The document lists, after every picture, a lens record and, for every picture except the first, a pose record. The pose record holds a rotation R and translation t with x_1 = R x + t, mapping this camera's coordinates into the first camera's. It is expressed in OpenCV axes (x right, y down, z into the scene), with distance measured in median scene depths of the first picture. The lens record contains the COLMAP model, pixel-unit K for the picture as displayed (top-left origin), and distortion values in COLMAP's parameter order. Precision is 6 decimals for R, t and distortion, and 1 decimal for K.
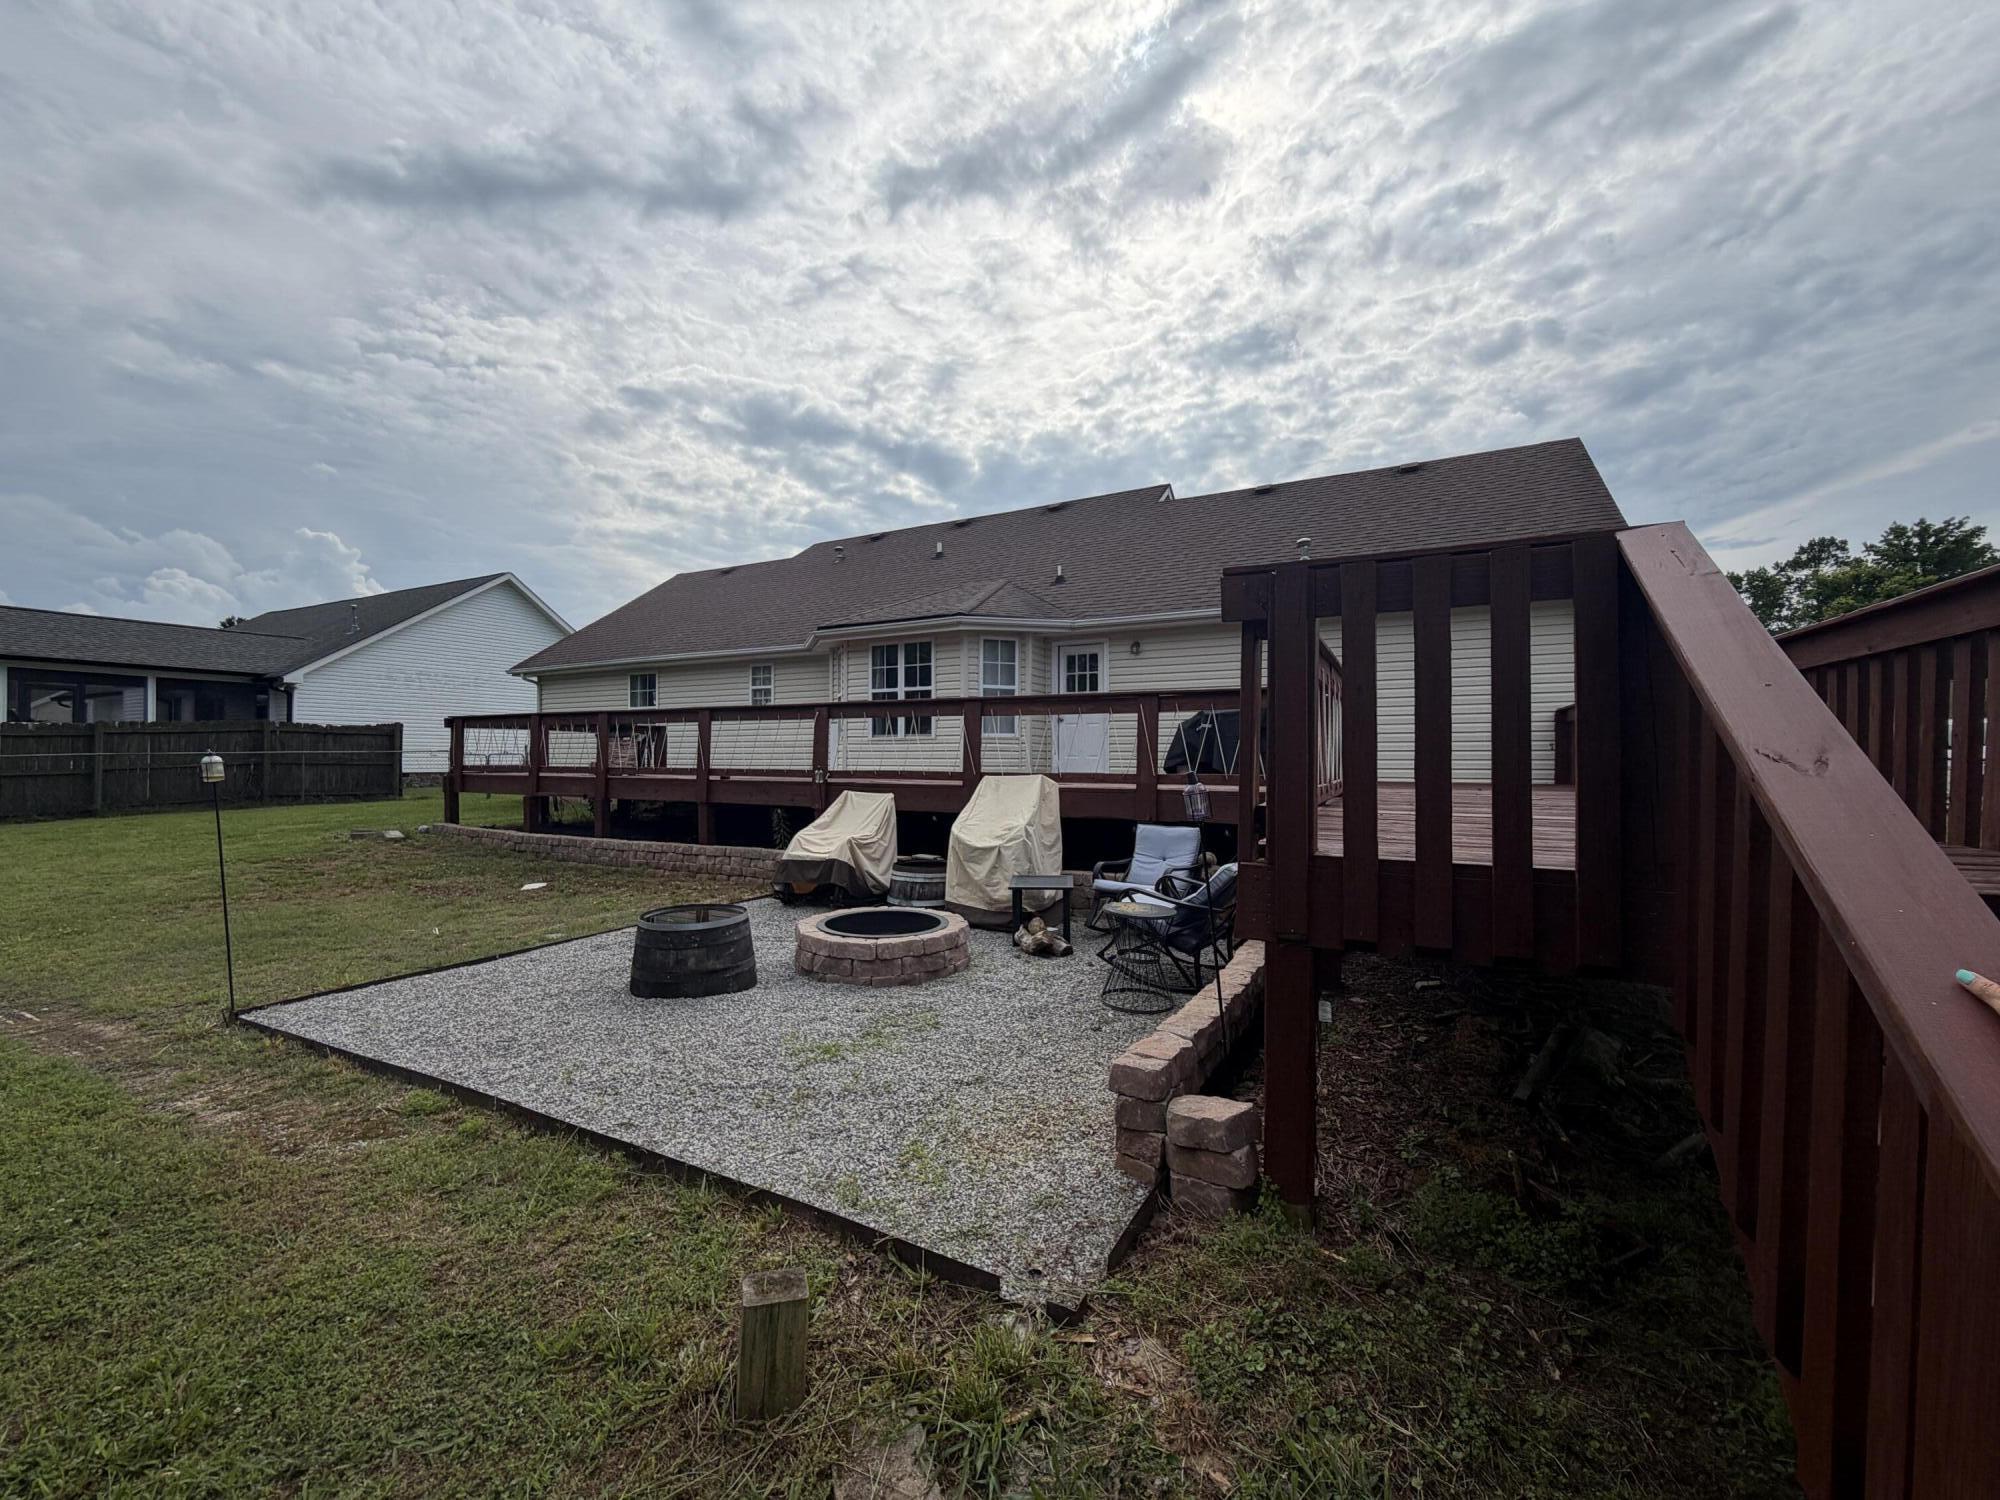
lens RADIAL K [[839.3, 0, 1000.0], [0, 839.3, 750.0], [0, 0, 1]] dist [-0.031256, 0.000408]
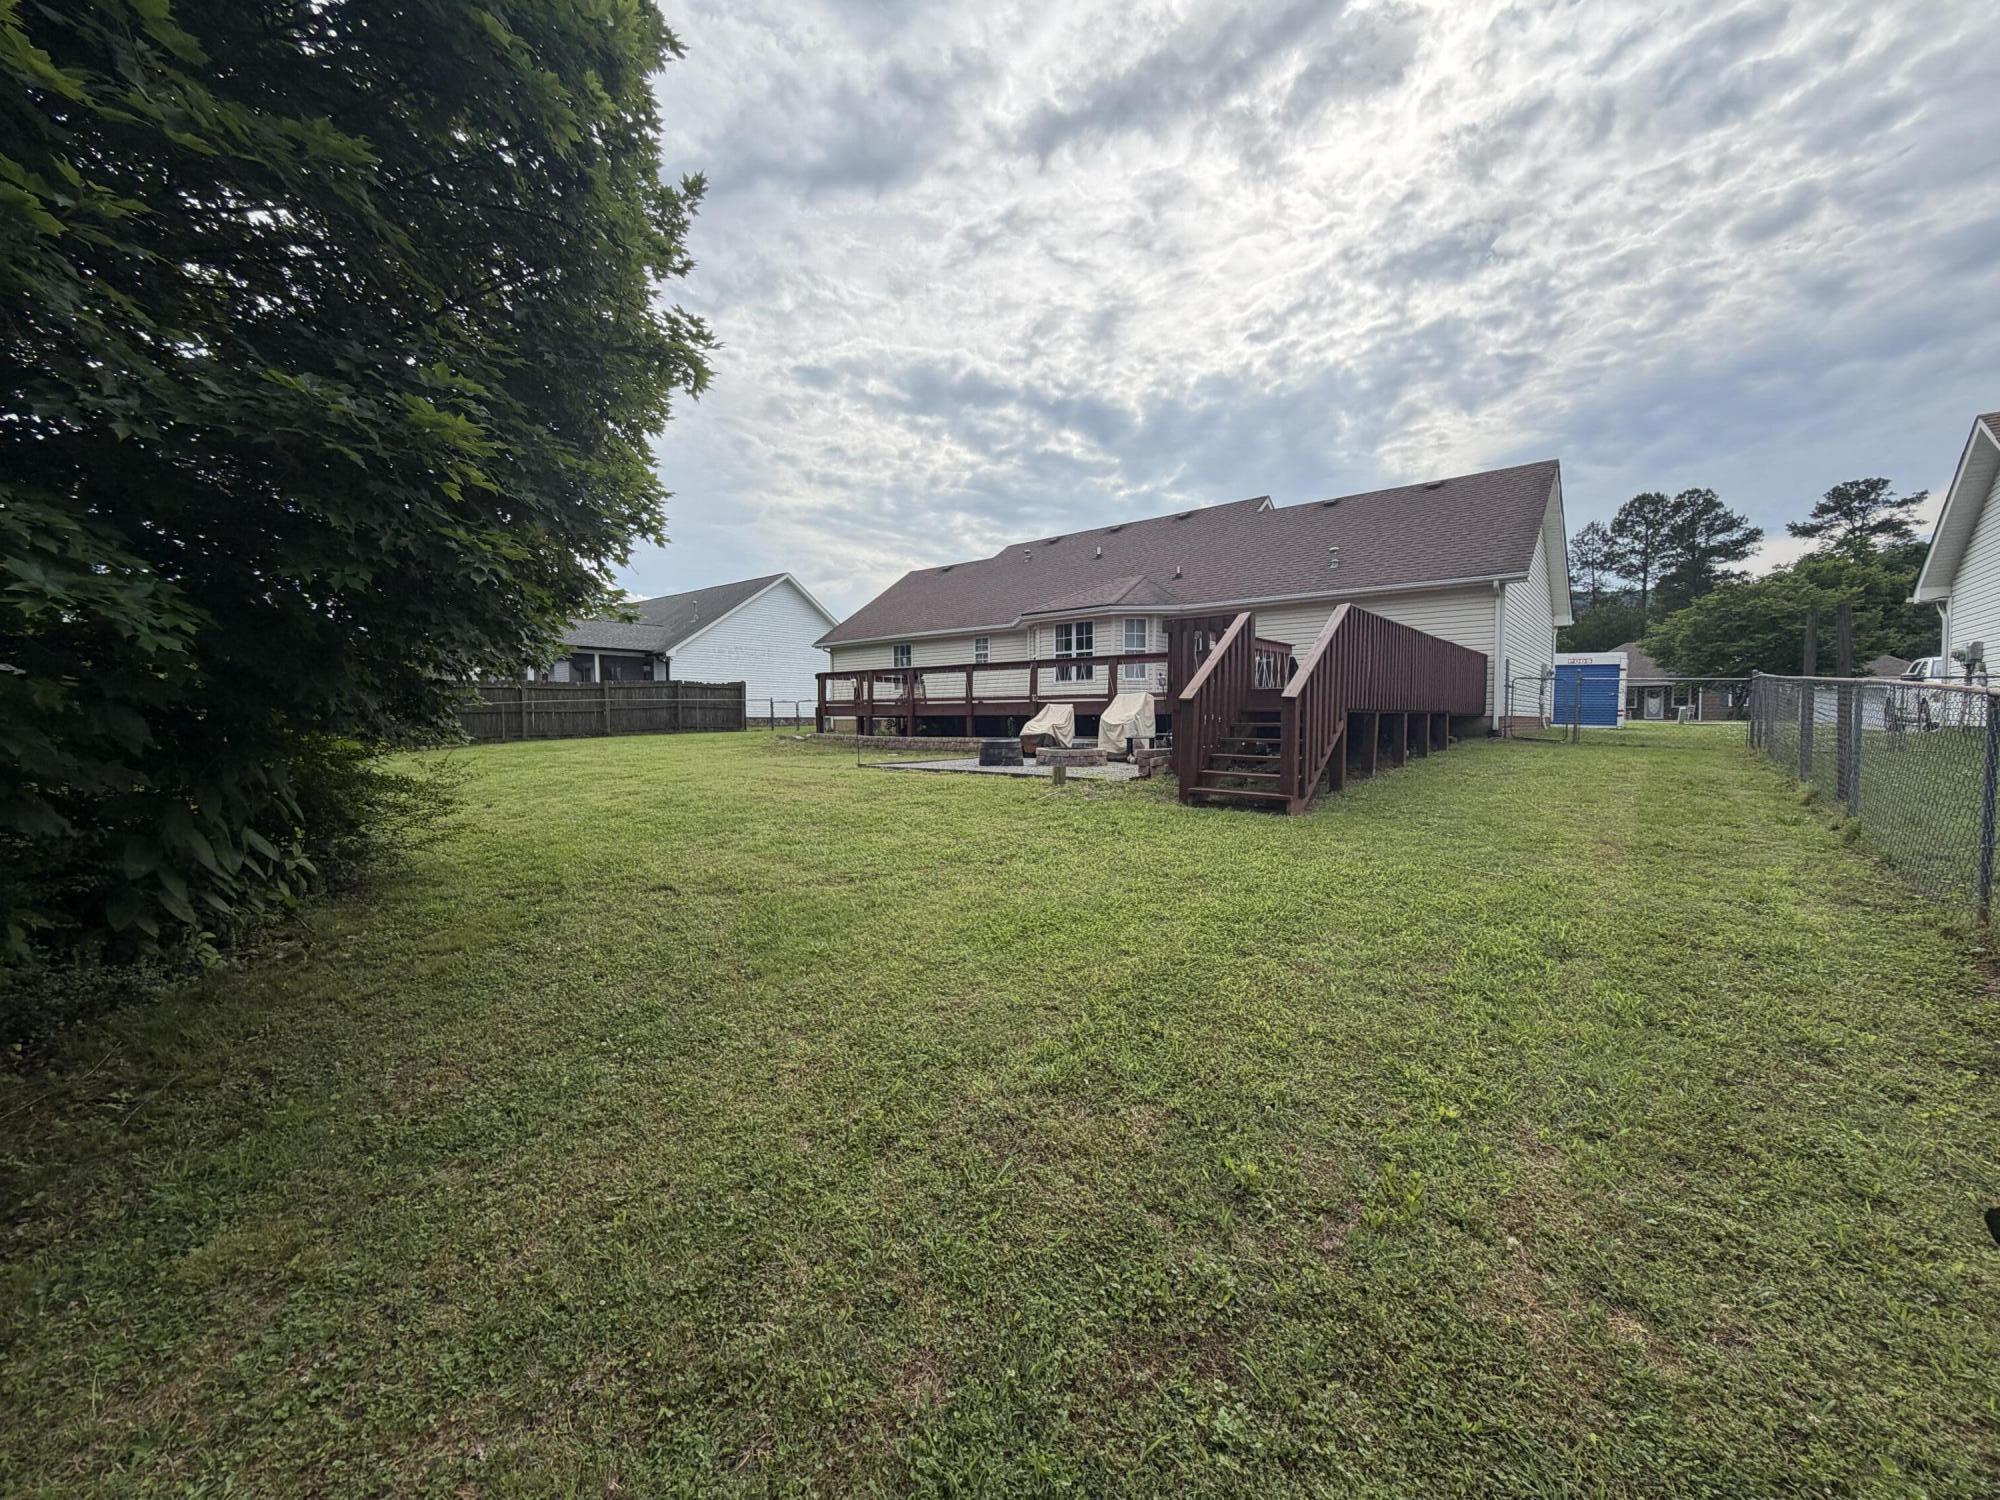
lens RADIAL K [[839.3, 0, 1000.0], [0, 839.3, 750.0], [0, 0, 1]] dist [-0.031256, 0.000408]
pose [[0.981055, -0.003513, -0.193696, 0.054532], [0.012664, 0.998860, 0.046026, 0.040998], [0.193313, -0.047608, 0.979981, -0.609625]]
